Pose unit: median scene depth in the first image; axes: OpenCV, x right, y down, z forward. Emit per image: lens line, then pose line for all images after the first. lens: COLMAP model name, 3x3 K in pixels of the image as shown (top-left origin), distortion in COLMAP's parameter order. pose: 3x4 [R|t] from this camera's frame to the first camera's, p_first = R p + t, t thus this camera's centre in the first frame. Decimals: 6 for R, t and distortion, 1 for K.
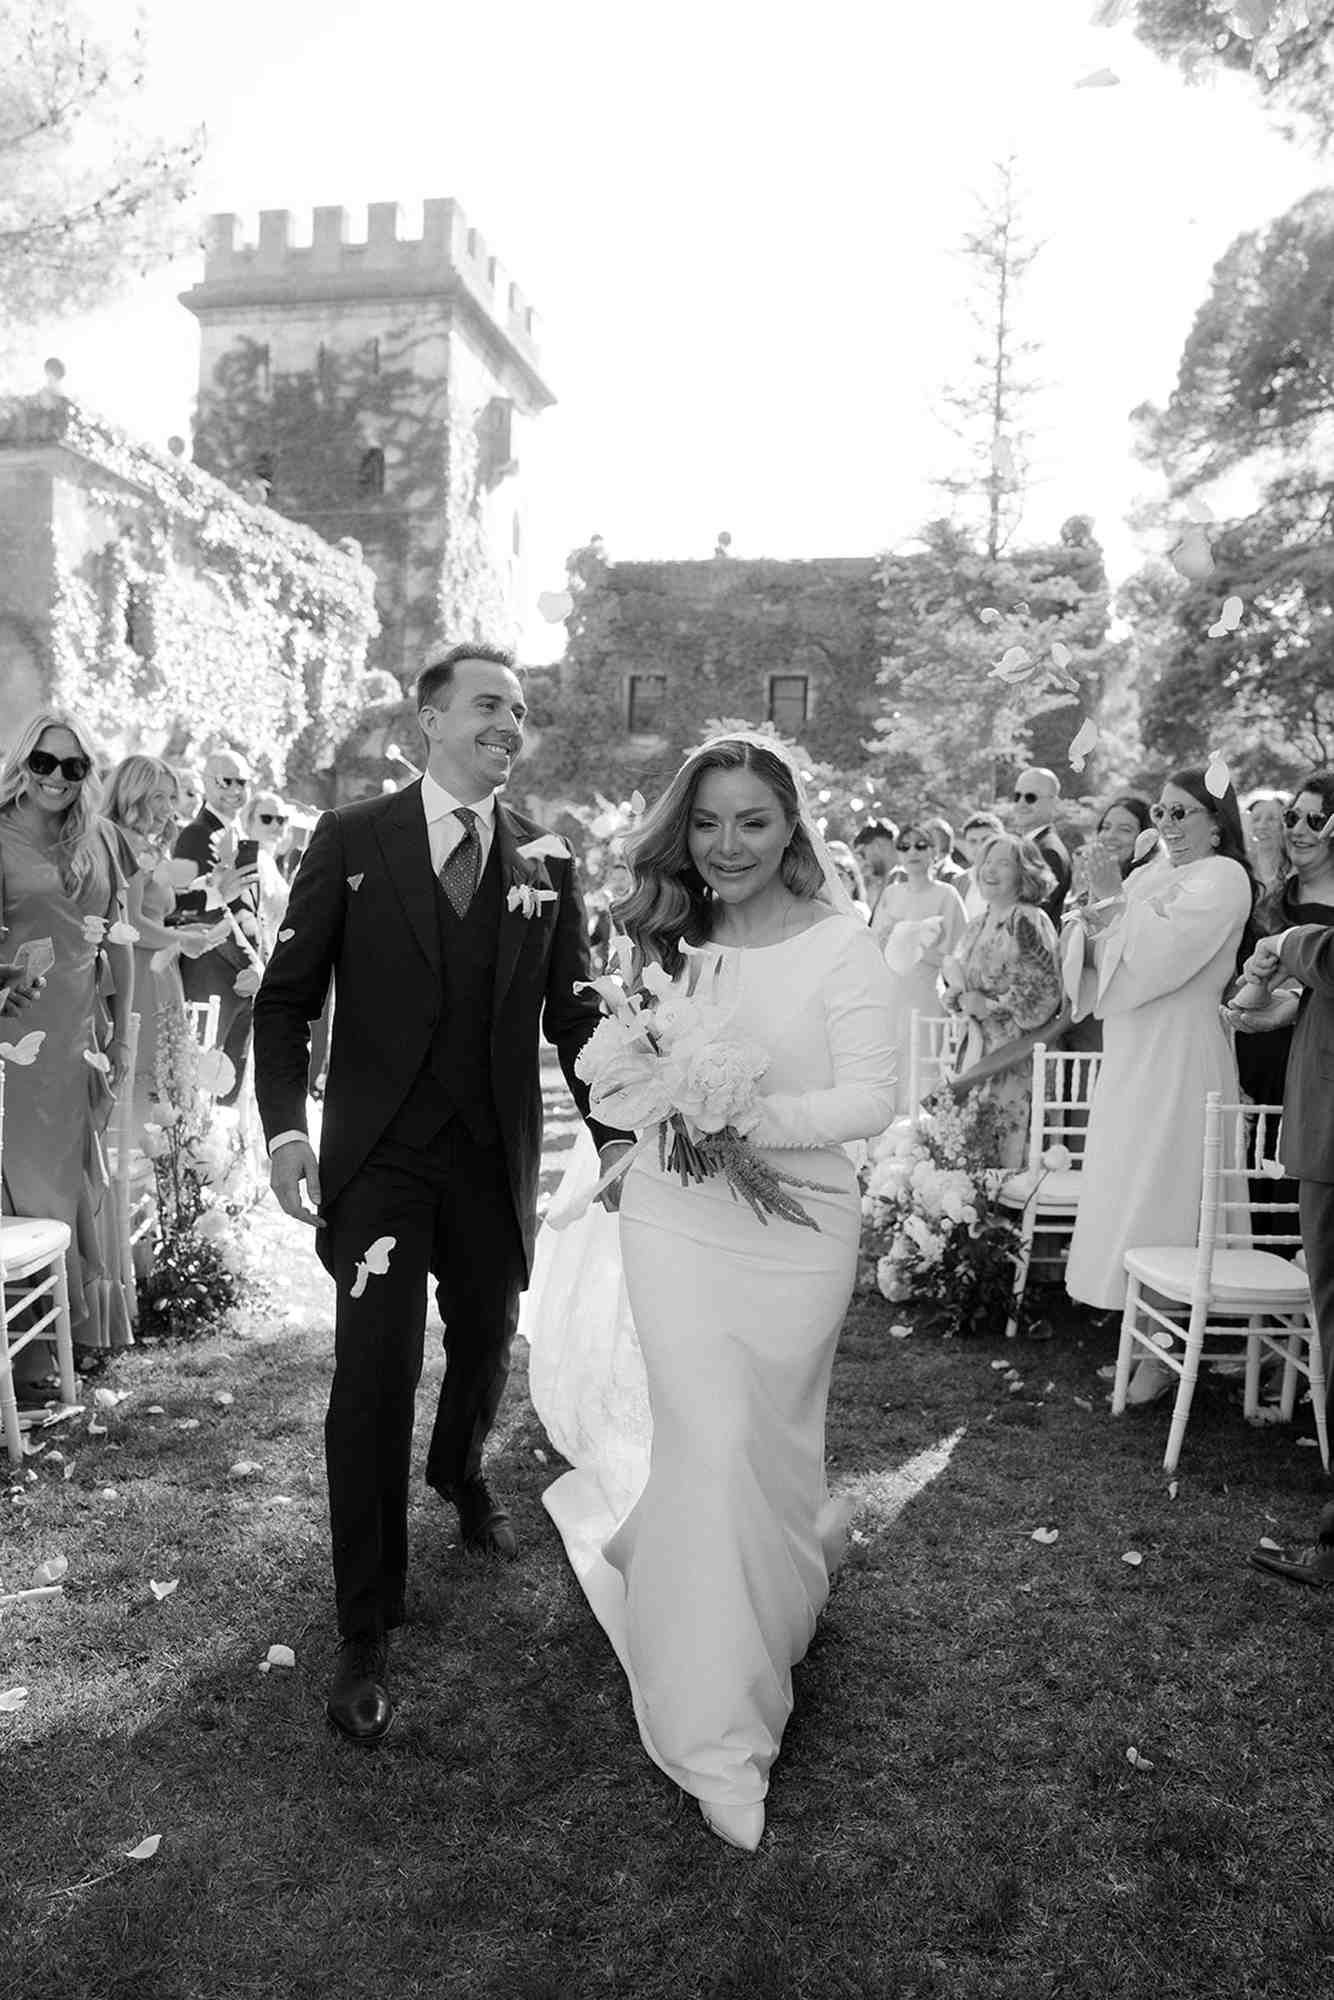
lens RADIAL K [[1636.6, 0, 671.1], [0, 1636.6, 1005.4], [0, 0, 1]] dist [0.003523, 0.018353]
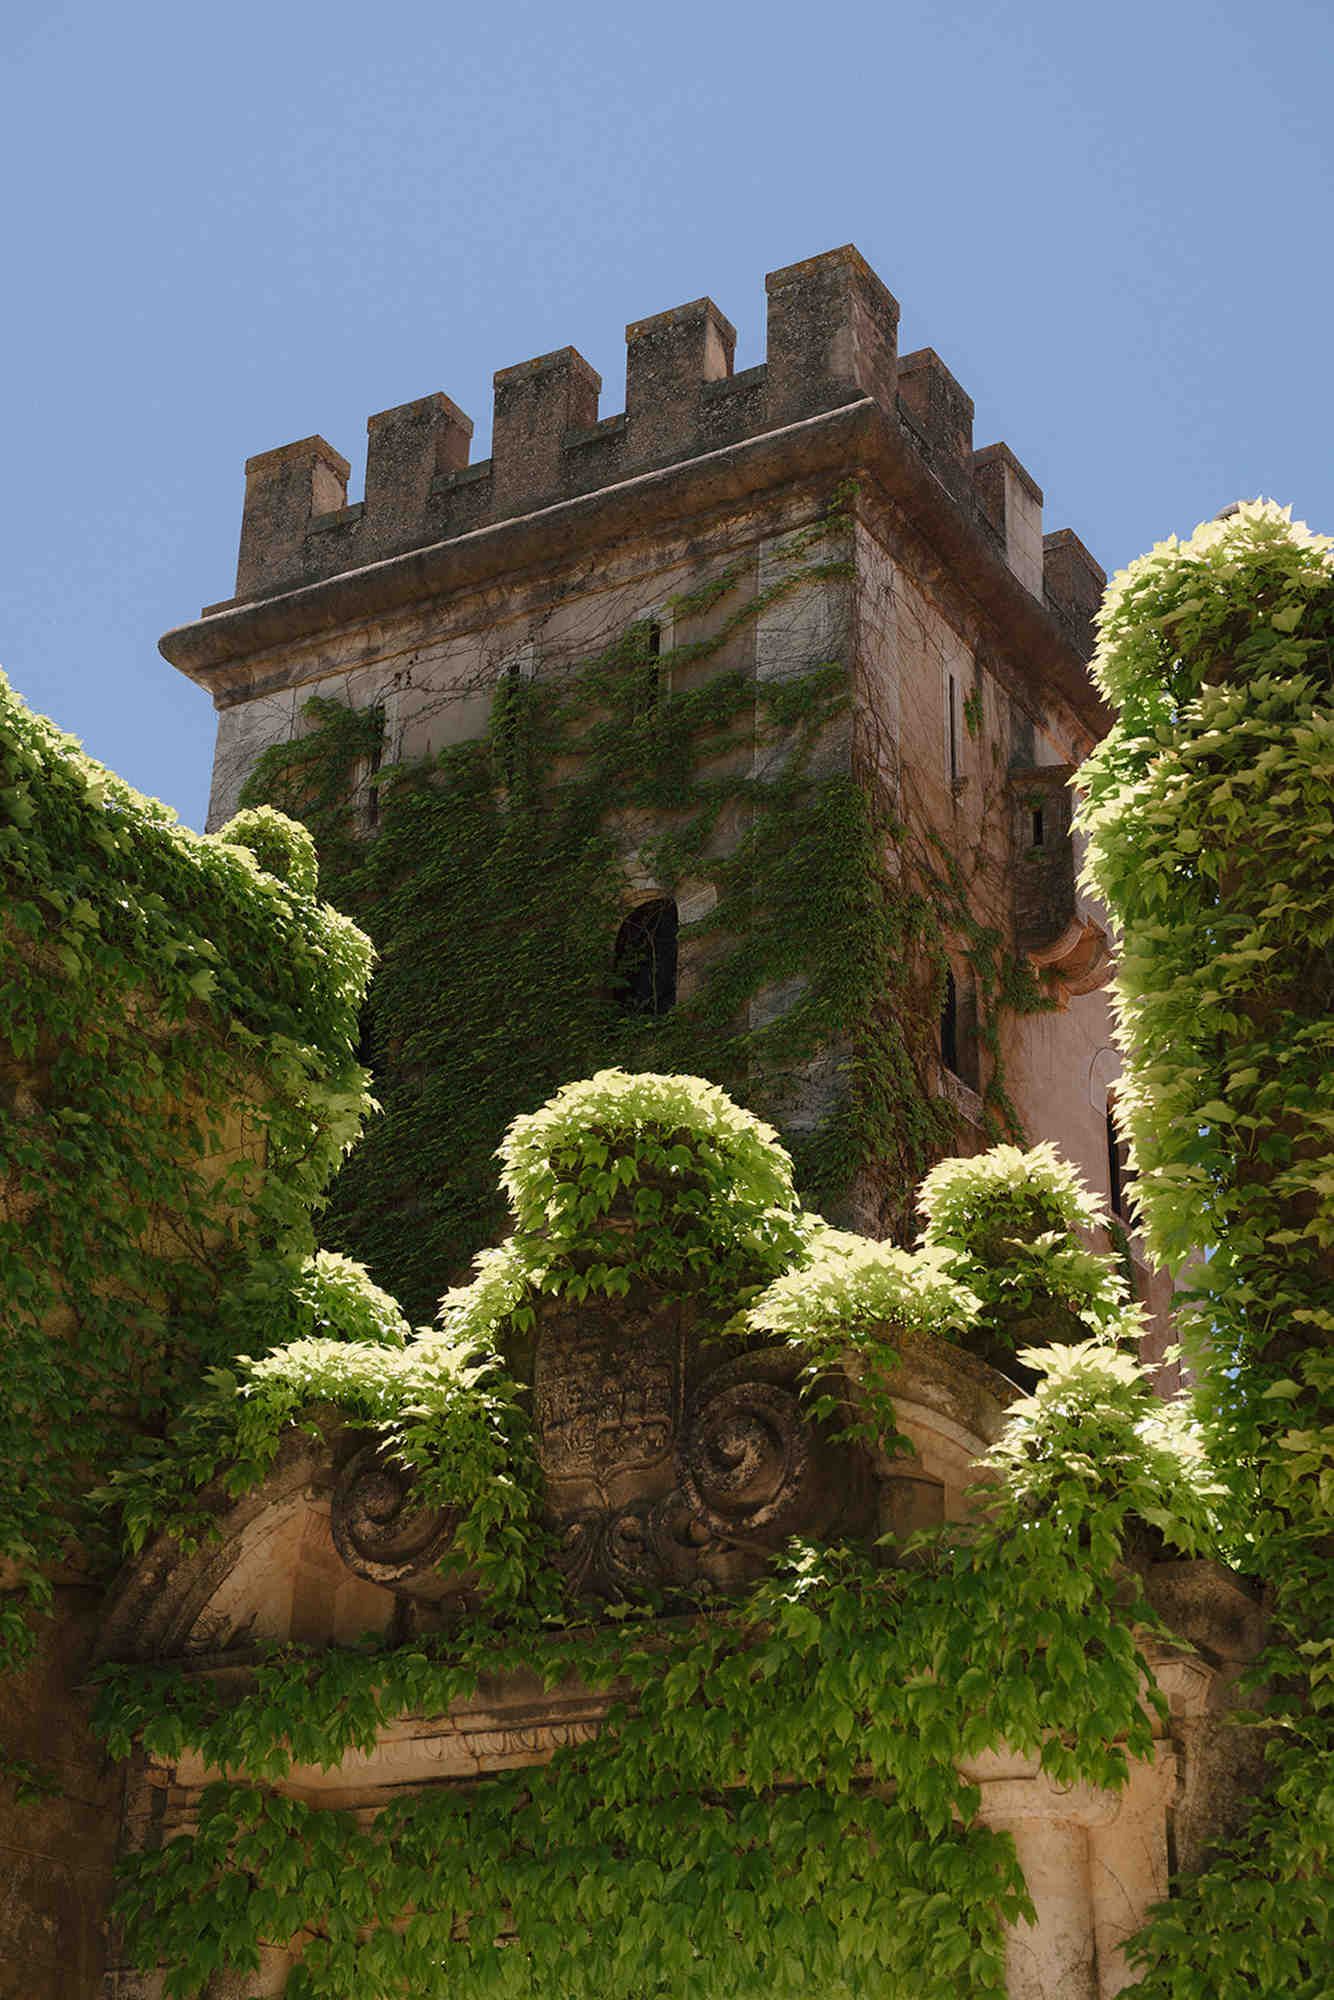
lens RADIAL K [[2884.5, 0, 675.3], [0, 2884.5, 1005.8], [0, 0, 1]] dist [0.202620, 0.000000]
pose [[0.948437, -0.150328, -0.279049, -0.016317], [-0.002285, 0.877112, -0.480281, -0.043136], [0.316957, 0.456154, 0.831542, 0.641191]]
